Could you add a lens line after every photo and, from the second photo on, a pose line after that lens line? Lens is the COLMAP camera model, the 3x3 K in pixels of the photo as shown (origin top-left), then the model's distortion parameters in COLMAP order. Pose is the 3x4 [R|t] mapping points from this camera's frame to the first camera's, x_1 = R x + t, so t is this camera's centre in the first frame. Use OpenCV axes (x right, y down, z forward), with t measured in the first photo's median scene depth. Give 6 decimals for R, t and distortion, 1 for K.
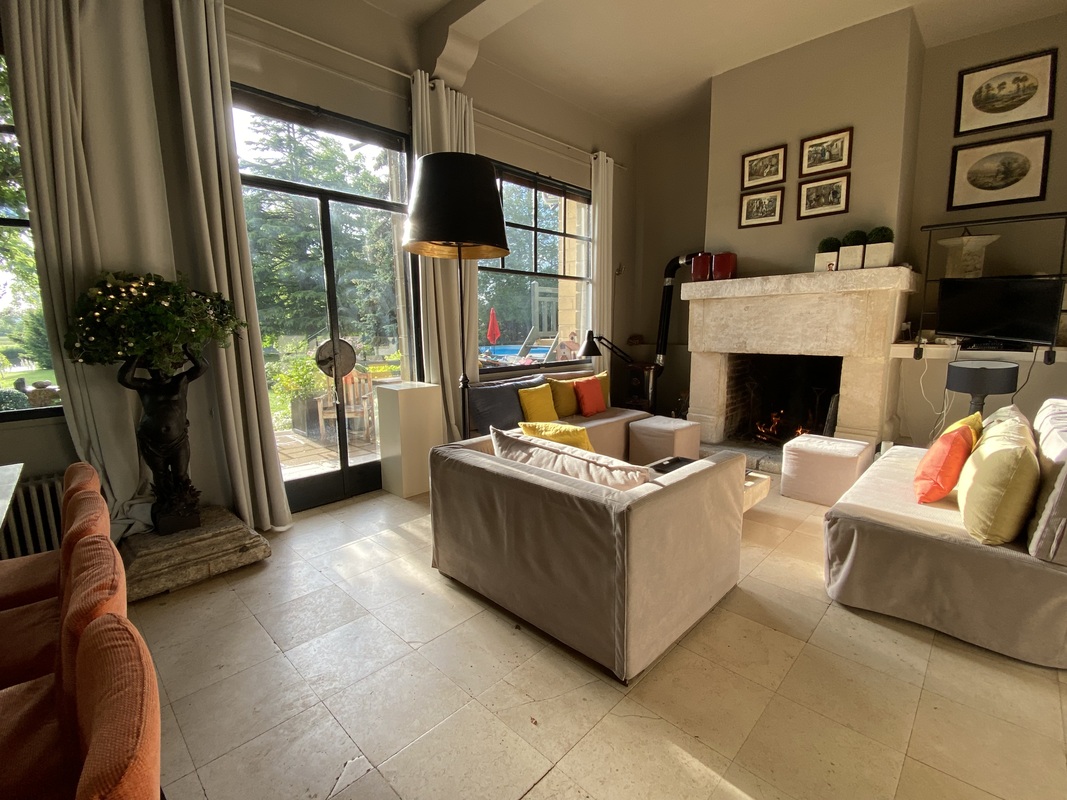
lens RADIAL K [[496.5, 0, 523.7], [0, 496.5, 398.9], [0, 0, 1]] dist [-0.003420, -0.002381]
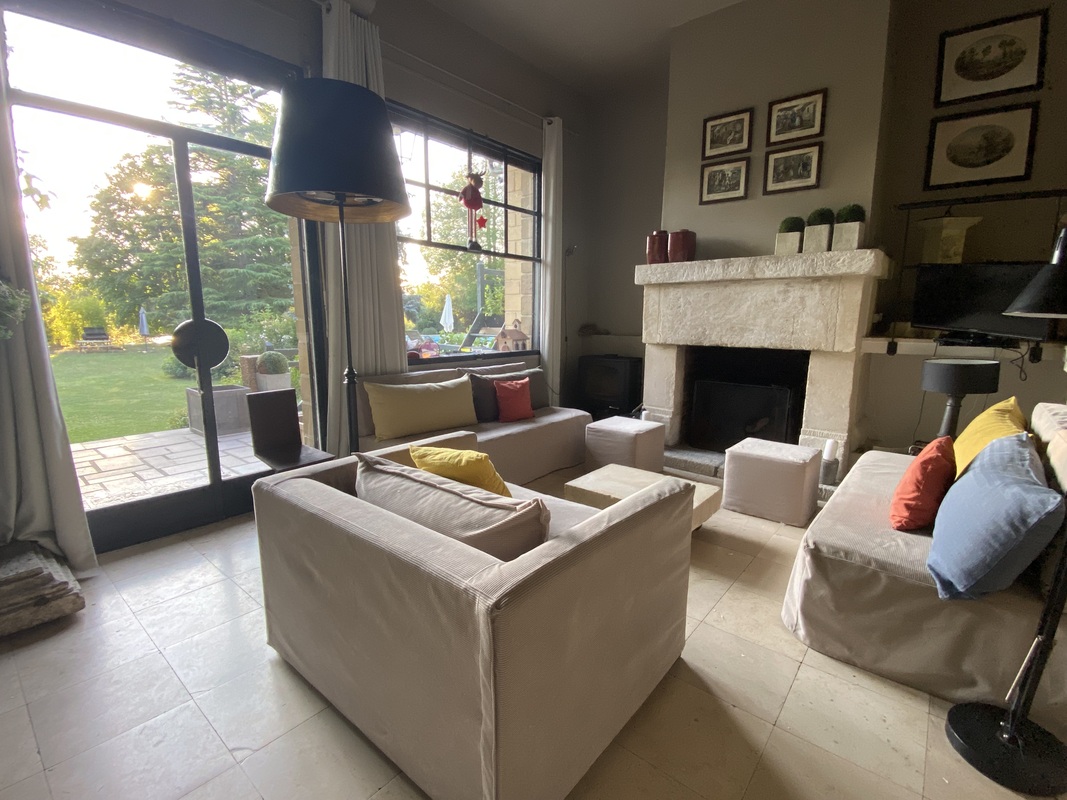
lens RADIAL K [[496.5, 0, 525.3], [0, 496.5, 397.8], [0, 0, 1]] dist [-0.003420, -0.002381]
pose [[0.997372, 0.006073, 0.072198, 0.070835], [-0.007542, 0.999770, 0.020090, -0.015060], [-0.072059, -0.020582, 0.997188, 0.149590]]
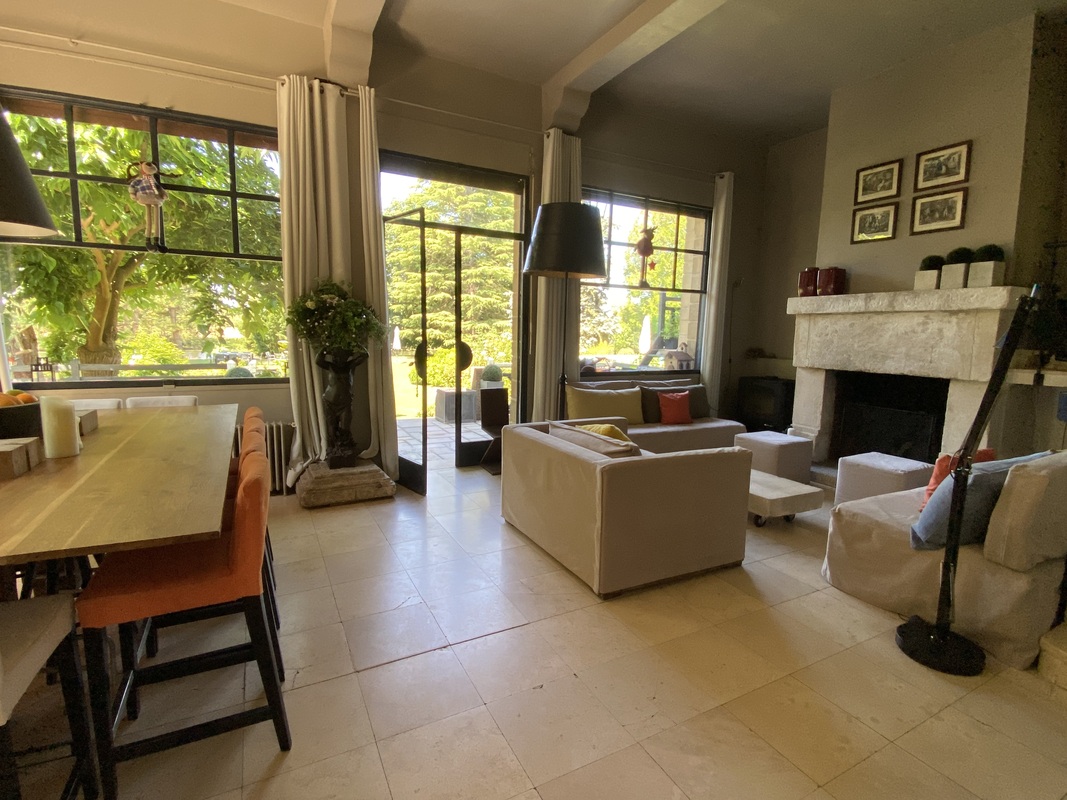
lens RADIAL K [[543.8, 0, 529.1], [0, 543.8, 400.9], [0, 0, 1]] dist [-0.007723, -0.000501]
pose [[0.947347, 0.073470, -0.311665, 0.211024], [-0.078179, 0.996936, -0.002625, 0.022864], [0.310517, 0.026853, 0.950188, -0.238091]]
